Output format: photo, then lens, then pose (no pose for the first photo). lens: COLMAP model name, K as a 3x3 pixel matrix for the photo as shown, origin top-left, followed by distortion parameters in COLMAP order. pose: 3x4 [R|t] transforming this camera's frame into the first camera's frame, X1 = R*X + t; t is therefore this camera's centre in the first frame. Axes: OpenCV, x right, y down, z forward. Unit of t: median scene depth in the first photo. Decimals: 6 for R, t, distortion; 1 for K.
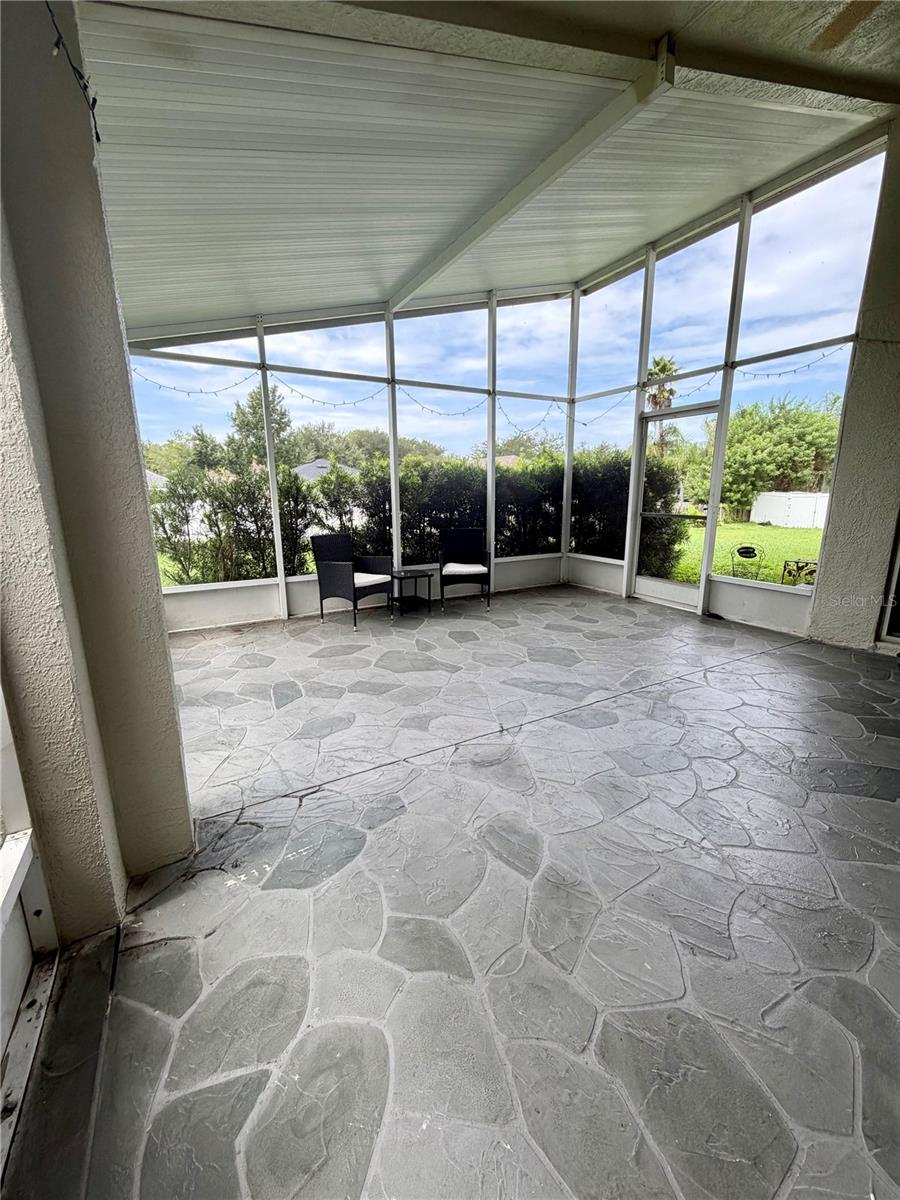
lens RADIAL K [[482.1, 0, 450.8], [0, 482.1, 604.7], [0, 0, 1]] dist [-0.000533, 0.000729]
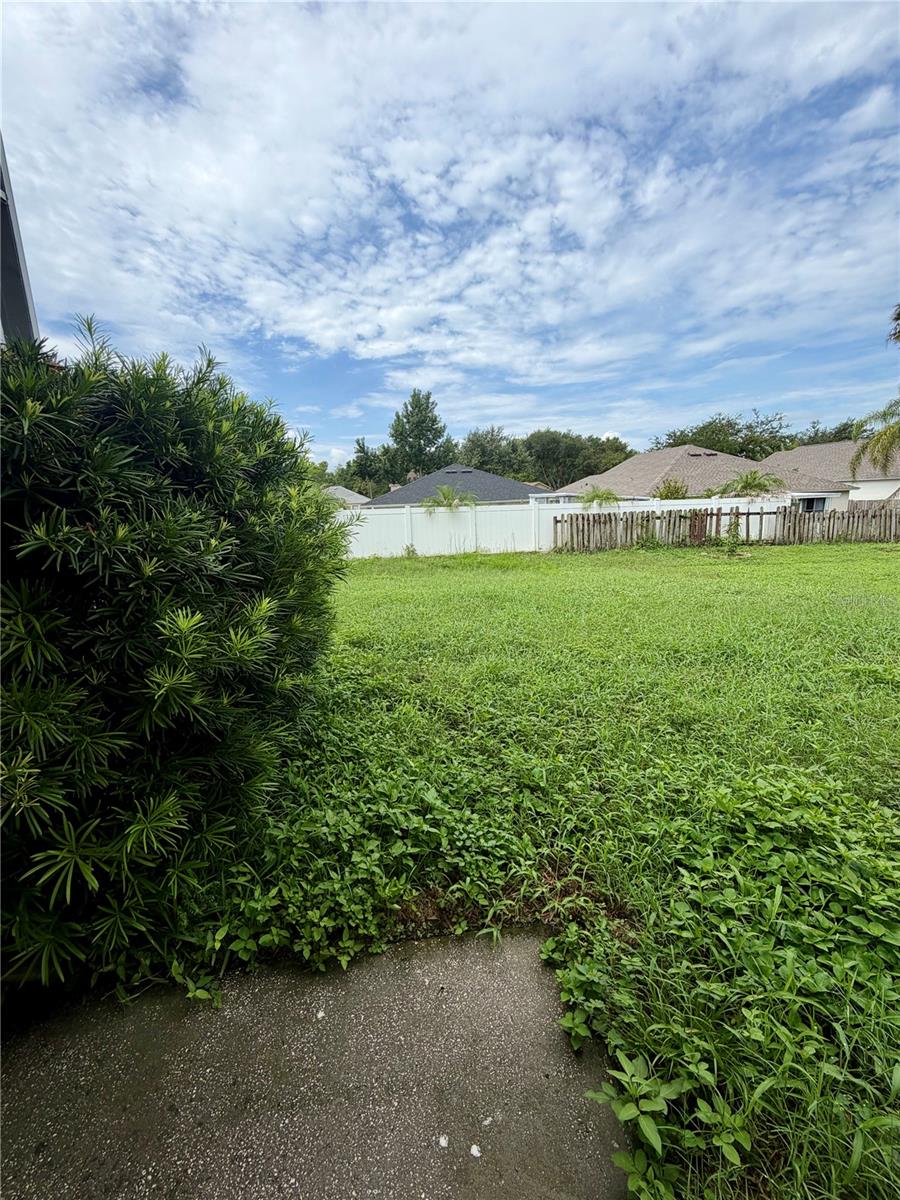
lens RADIAL K [[482.1, 0, 449.7], [0, 482.1, 597.2], [0, 0, 1]] dist [-0.000533, 0.000729]
pose [[0.910553, 0.055027, -0.409713, 0.165363], [-0.063280, 0.997974, -0.006601, -0.044730], [0.408520, 0.031937, 0.912191, 0.189174]]
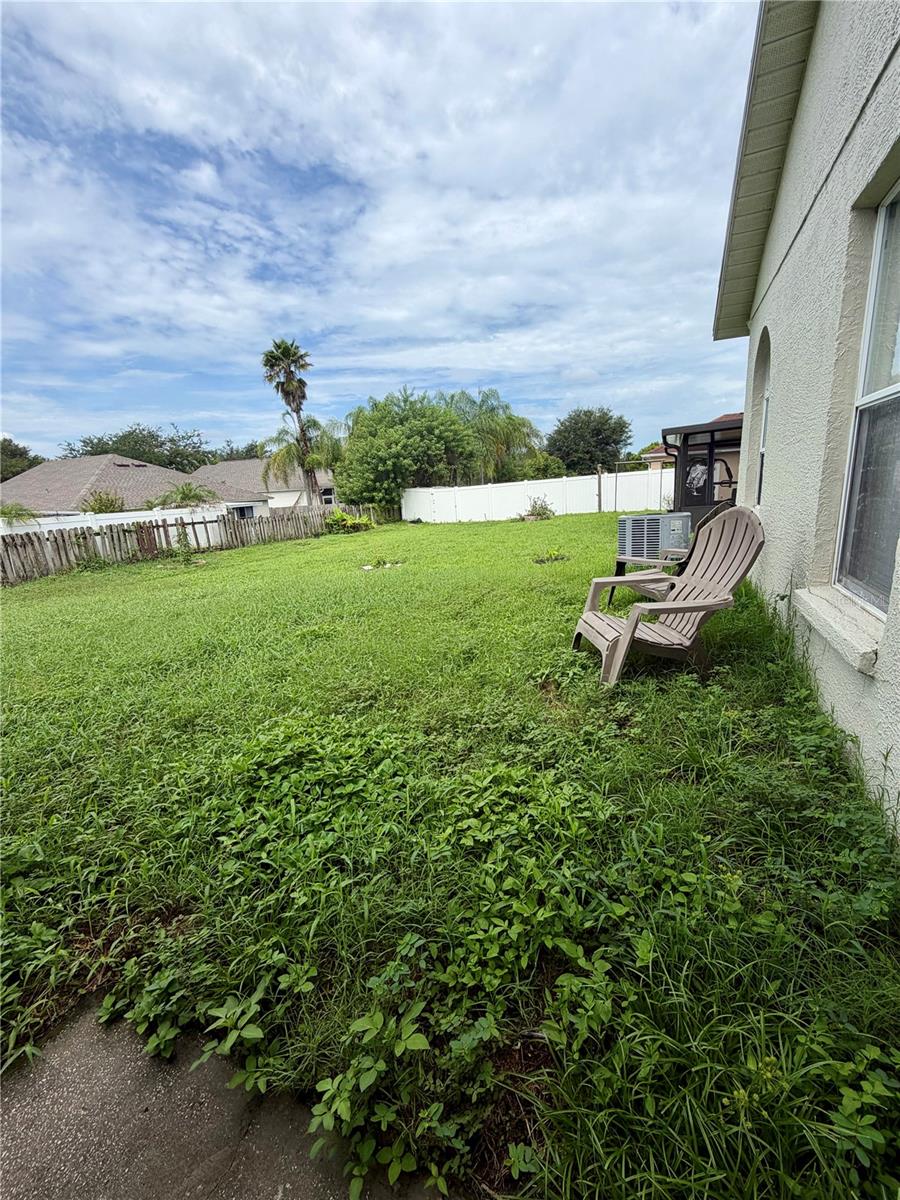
lens RADIAL K [[482.1, 0, 453.2], [0, 482.1, 597.7], [0, 0, 1]] dist [-0.000533, 0.000729]
pose [[0.814855, -0.170935, 0.553889, 0.164490], [0.181019, 0.982784, 0.036989, -0.043314], [-0.550676, 0.070123, 0.831769, 0.184406]]
